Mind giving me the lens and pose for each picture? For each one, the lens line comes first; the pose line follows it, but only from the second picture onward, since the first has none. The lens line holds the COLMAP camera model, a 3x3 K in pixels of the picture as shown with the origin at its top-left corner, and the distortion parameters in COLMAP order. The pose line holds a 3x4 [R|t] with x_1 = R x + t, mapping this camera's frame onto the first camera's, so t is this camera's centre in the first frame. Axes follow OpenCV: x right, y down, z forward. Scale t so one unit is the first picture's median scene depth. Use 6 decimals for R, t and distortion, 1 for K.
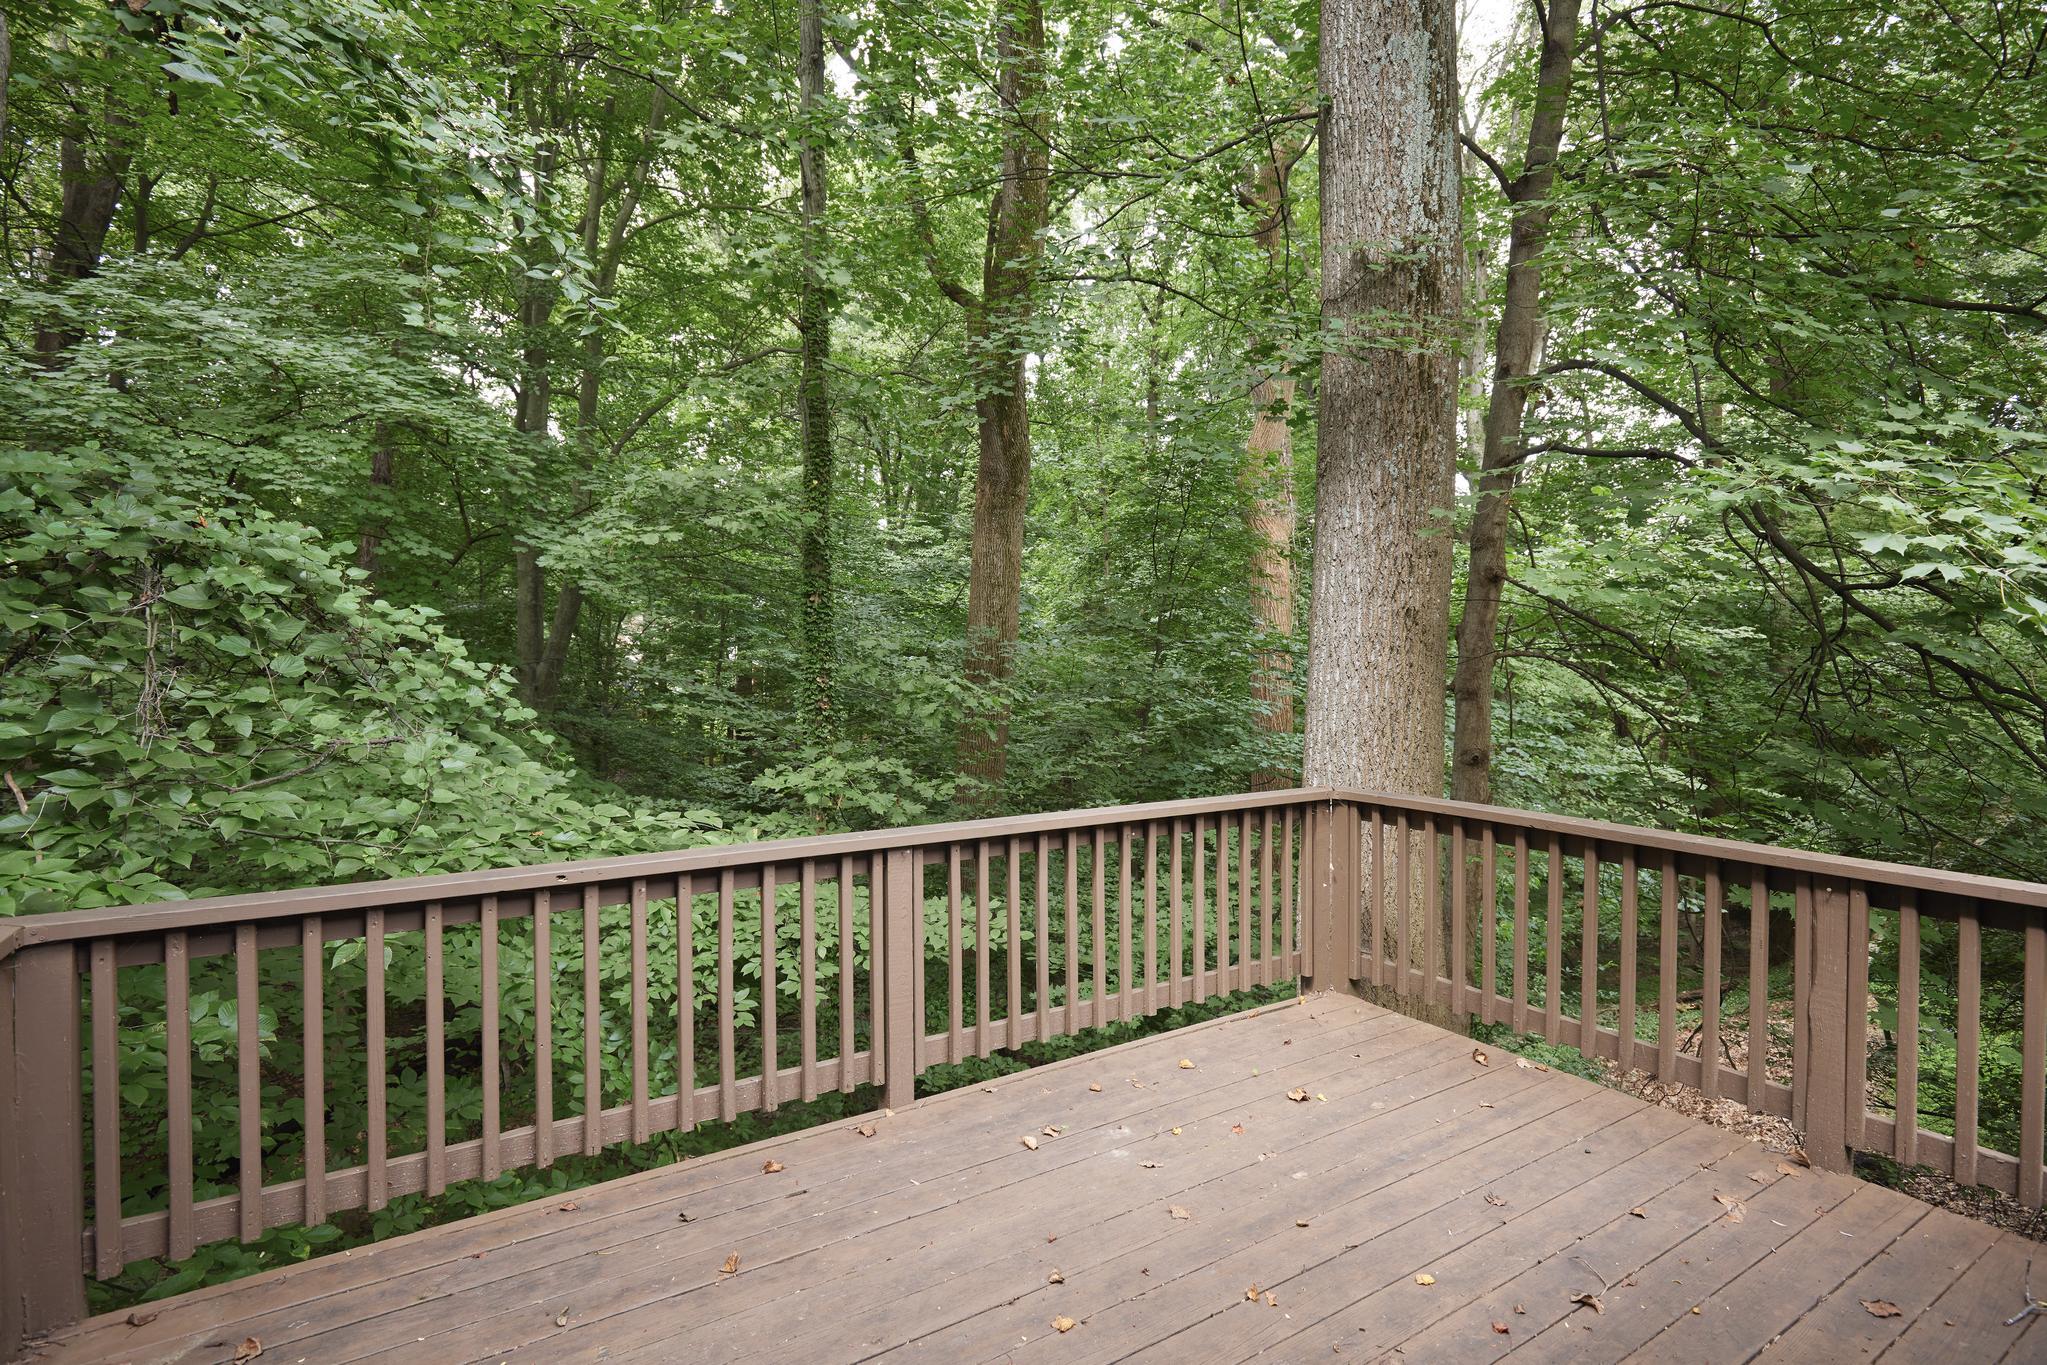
lens RADIAL K [[1014.6, 0, 1021.8], [0, 1014.6, 685.3], [0, 0, 1]] dist [0.000326, 0.000377]
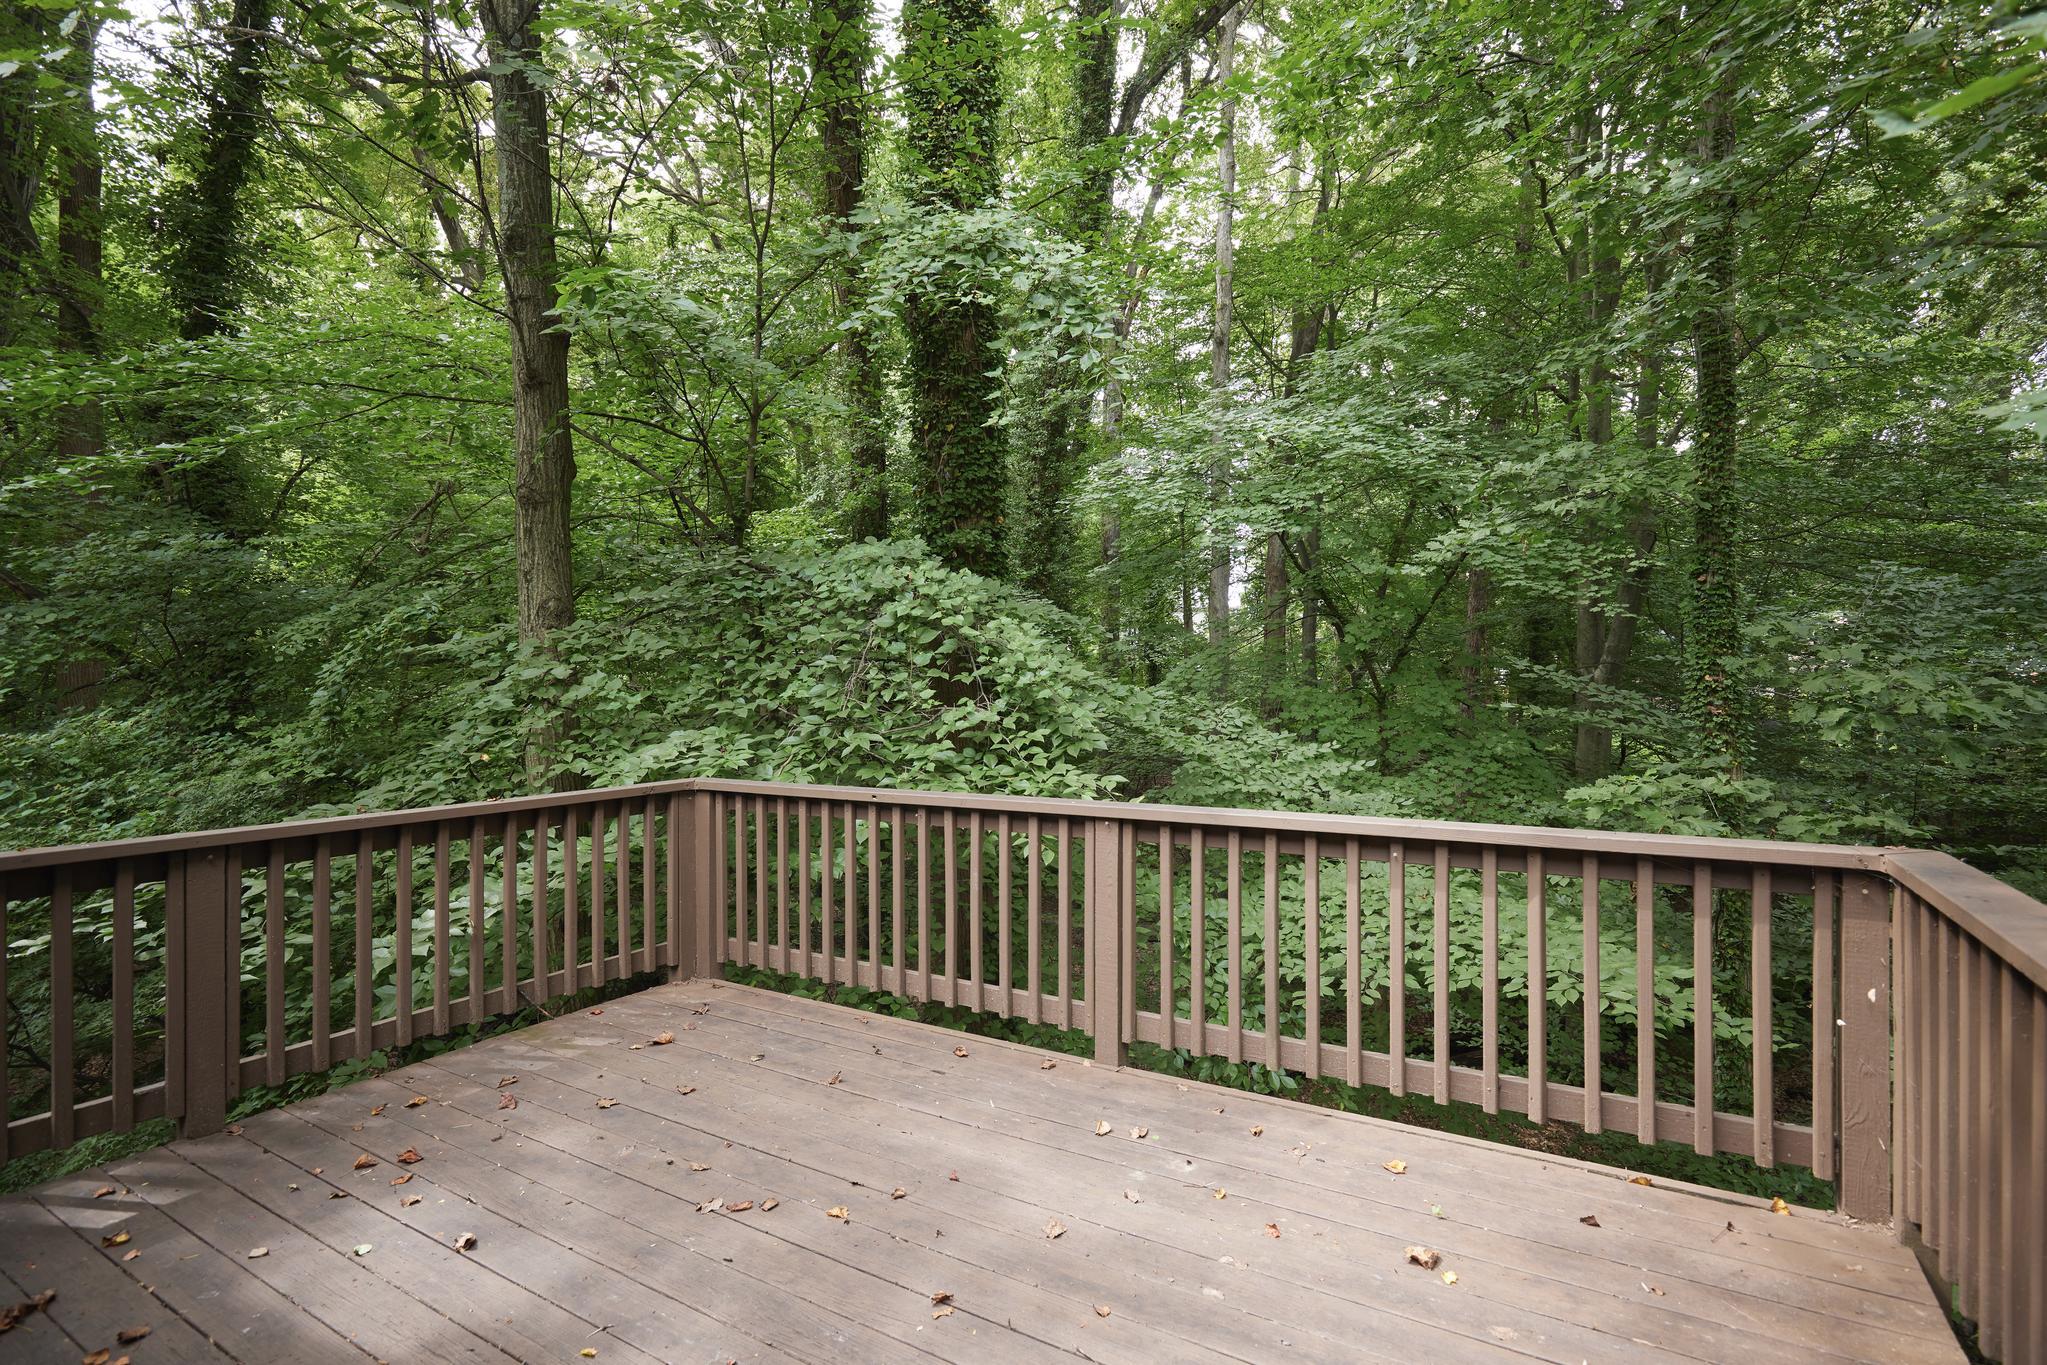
lens RADIAL K [[984.1, 0, 1023.1], [0, 984.1, 686.2], [0, 0, 1]] dist [0.000250, 0.000247]
pose [[0.426058, -0.002316, -0.904693, 0.779012], [-0.007158, 0.999957, -0.005931, 0.028367], [0.904667, 0.009003, 0.426023, 0.486739]]
